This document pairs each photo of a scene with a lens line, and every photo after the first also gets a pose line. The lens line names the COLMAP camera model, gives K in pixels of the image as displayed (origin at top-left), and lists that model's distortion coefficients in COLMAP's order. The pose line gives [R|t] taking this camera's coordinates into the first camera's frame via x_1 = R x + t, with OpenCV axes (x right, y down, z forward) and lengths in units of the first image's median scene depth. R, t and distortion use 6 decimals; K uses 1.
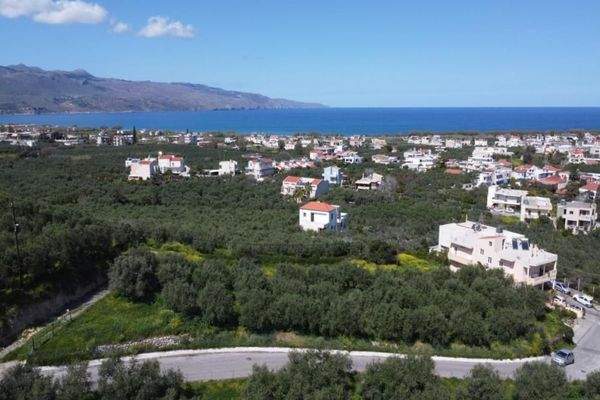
lens RADIAL K [[472.0, 0, 299.0], [0, 472.0, 187.2], [0, 0, 1]] dist [0.003671, -0.004311]
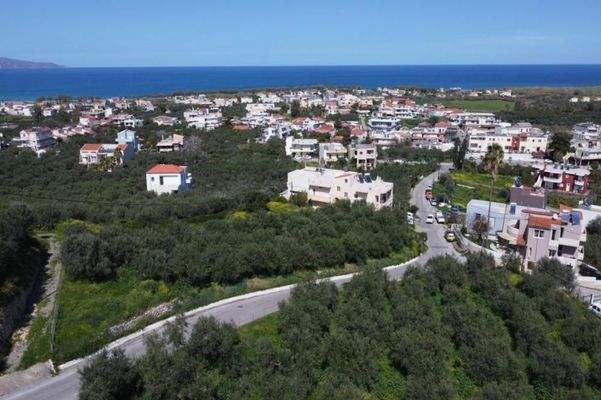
lens RADIAL K [[472.8, 0, 301.2], [0, 472.8, 182.6], [0, 0, 1]] dist [0.003671, -0.004311]
pose [[0.870002, -0.122413, 0.477609, -0.156582], [0.087554, 0.991650, 0.094677, 0.000528], [-0.485211, -0.040552, 0.873456, 0.008574]]
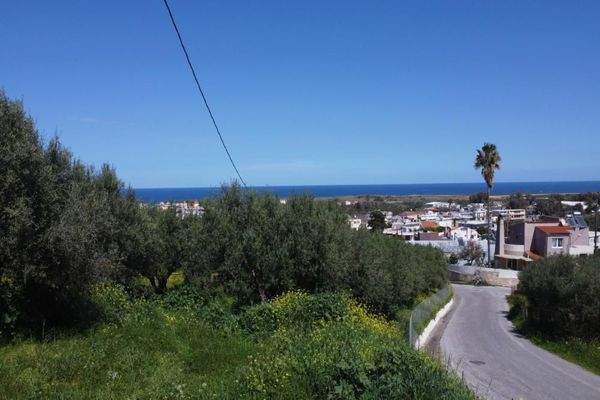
lens RADIAL K [[452.8, 0, 306.4], [0, 452.8, 205.2], [0, 0, 1]] dist [0.005842, -0.011994]
pose [[0.527451, -0.039881, 0.848649, -0.160633], [0.156758, 0.986315, -0.051077, 0.082358], [-0.834999, 0.159973, 0.526484, 0.310880]]
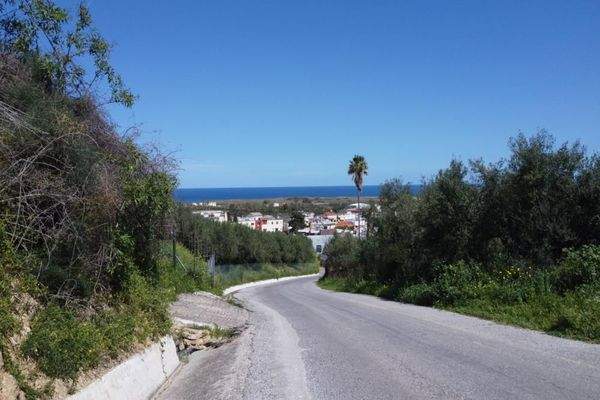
lens RADIAL K [[452.8, 0, 301.1], [0, 452.8, 212.0], [0, 0, 1]] dist [0.005842, -0.011994]
pose [[0.406163, -0.052031, 0.912318, -0.229015], [0.167360, 0.985726, -0.018291, 0.095175], [-0.898344, 0.160114, 0.409073, 0.231841]]
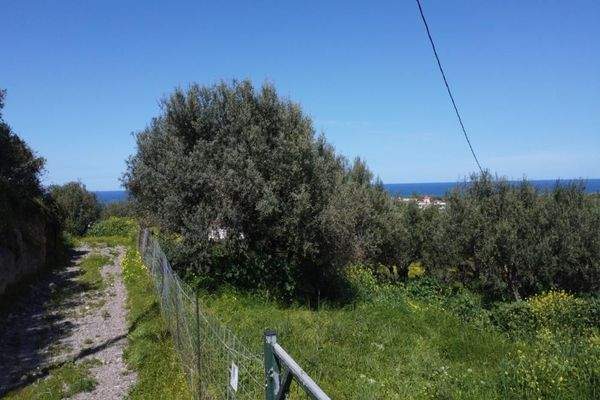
lens RADIAL K [[452.8, 0, 298.8], [0, 452.8, 207.3], [0, 0, 1]] dist [0.005842, -0.011994]
pose [[0.876873, -0.039936, 0.479060, -0.163458], [0.101920, 0.989333, -0.104081, 0.083076], [-0.469793, 0.140092, 0.871590, 0.312574]]
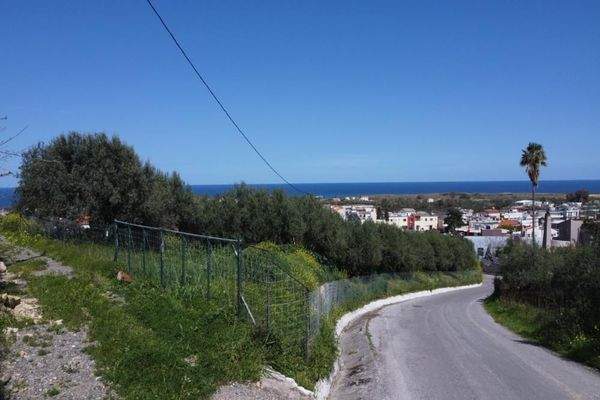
lens RADIAL K [[452.8, 0, 303.5], [0, 452.8, 204.0], [0, 0, 1]] dist [0.005842, -0.011994]
pose [[0.679624, -0.036561, 0.732649, -0.191841], [0.132750, 0.988397, -0.073819, 0.092651], [-0.721449, 0.147429, 0.676592, 0.250985]]
